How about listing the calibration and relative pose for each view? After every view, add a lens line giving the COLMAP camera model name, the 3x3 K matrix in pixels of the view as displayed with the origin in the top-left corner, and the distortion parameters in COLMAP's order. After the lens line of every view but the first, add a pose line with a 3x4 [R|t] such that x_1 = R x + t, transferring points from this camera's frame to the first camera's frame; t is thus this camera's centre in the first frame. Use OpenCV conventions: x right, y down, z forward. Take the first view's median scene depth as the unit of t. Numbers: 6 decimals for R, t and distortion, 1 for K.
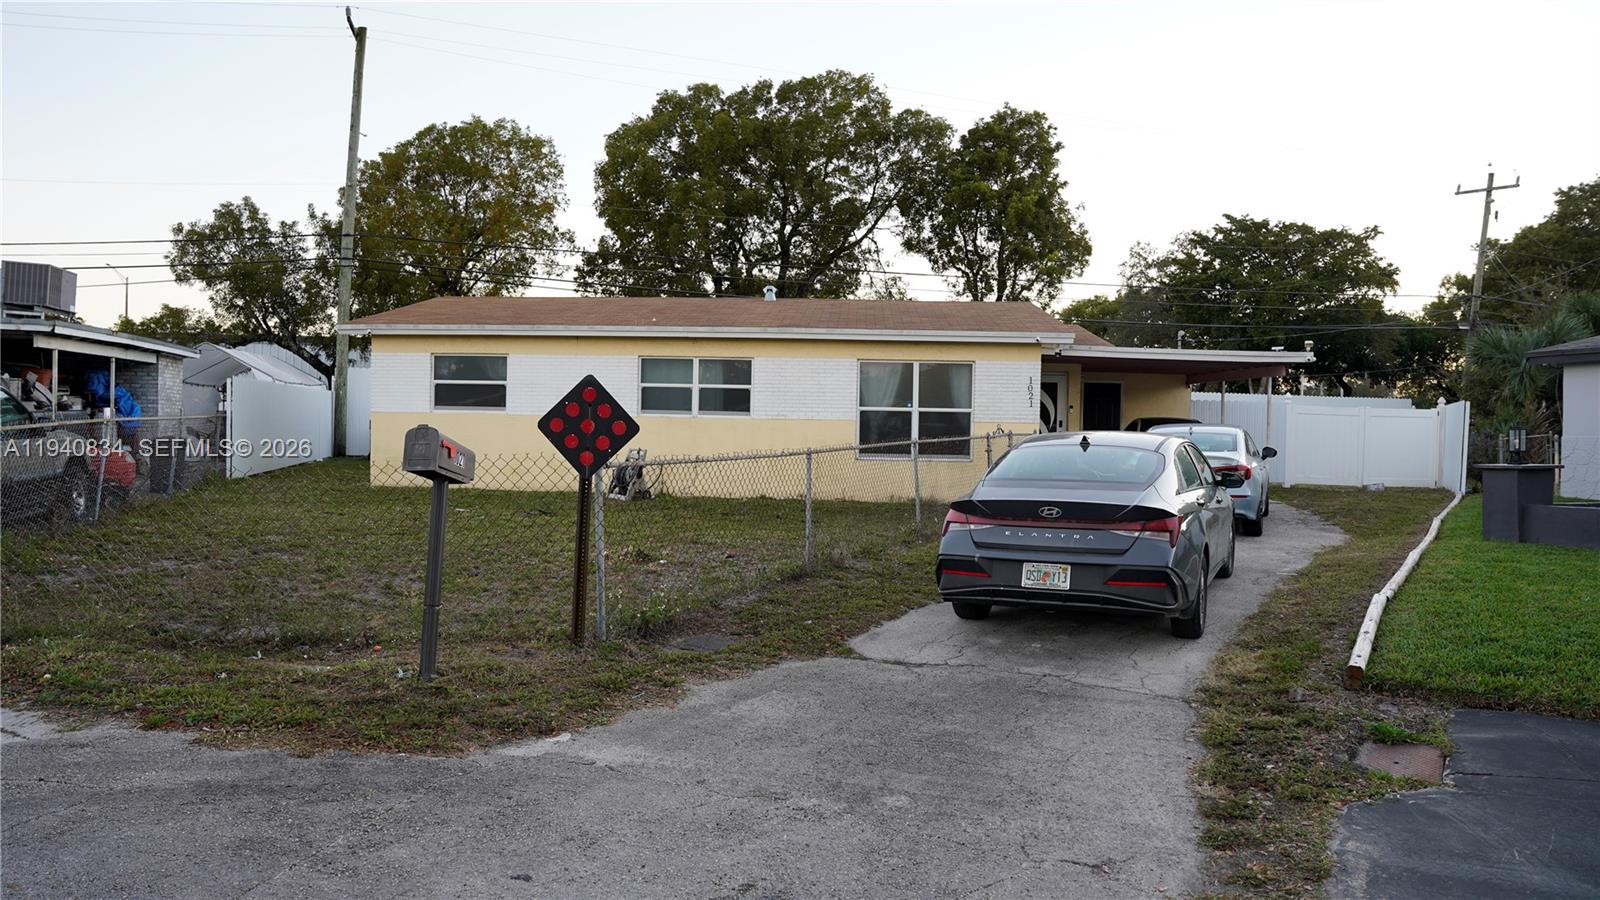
lens RADIAL K [[1124.5, 0, 800.0], [0, 1124.5, 450.0], [0, 0, 1]] dist [-0.090548, 0.007858]
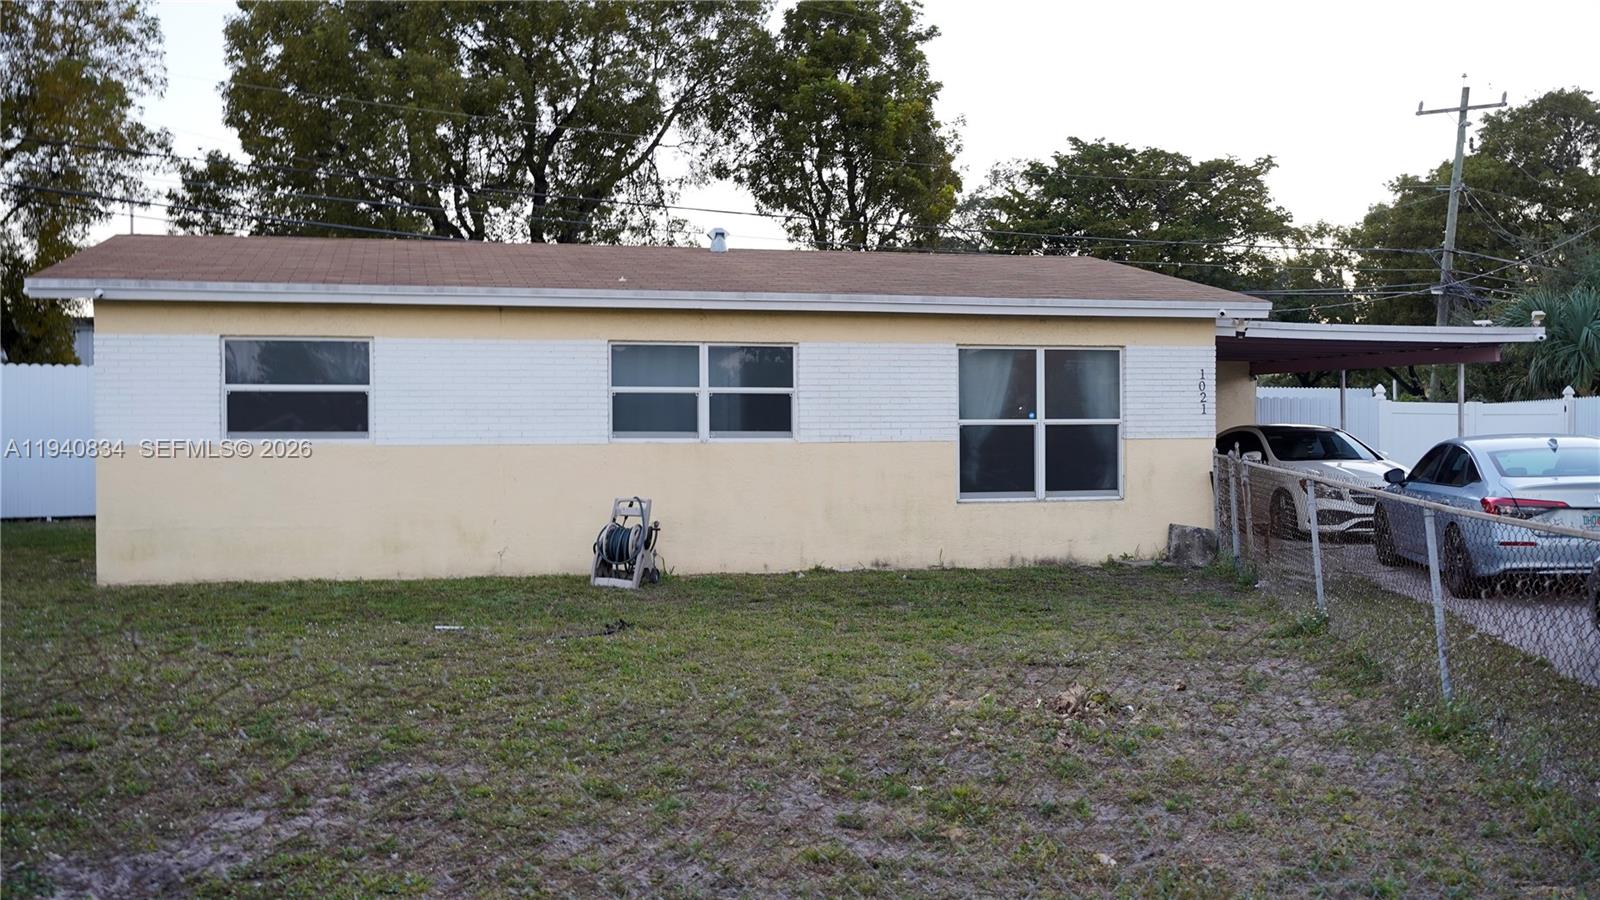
lens RADIAL K [[1578.3, 0, 800.0], [0, 1578.3, 450.0], [0, 0, 1]] dist [-0.015295, -0.020516]
pose [[0.955032, -0.025900, 0.295369, -0.293785], [0.028631, 0.999578, -0.004924, -0.019333], [-0.295117, 0.013159, 0.955370, 0.175690]]
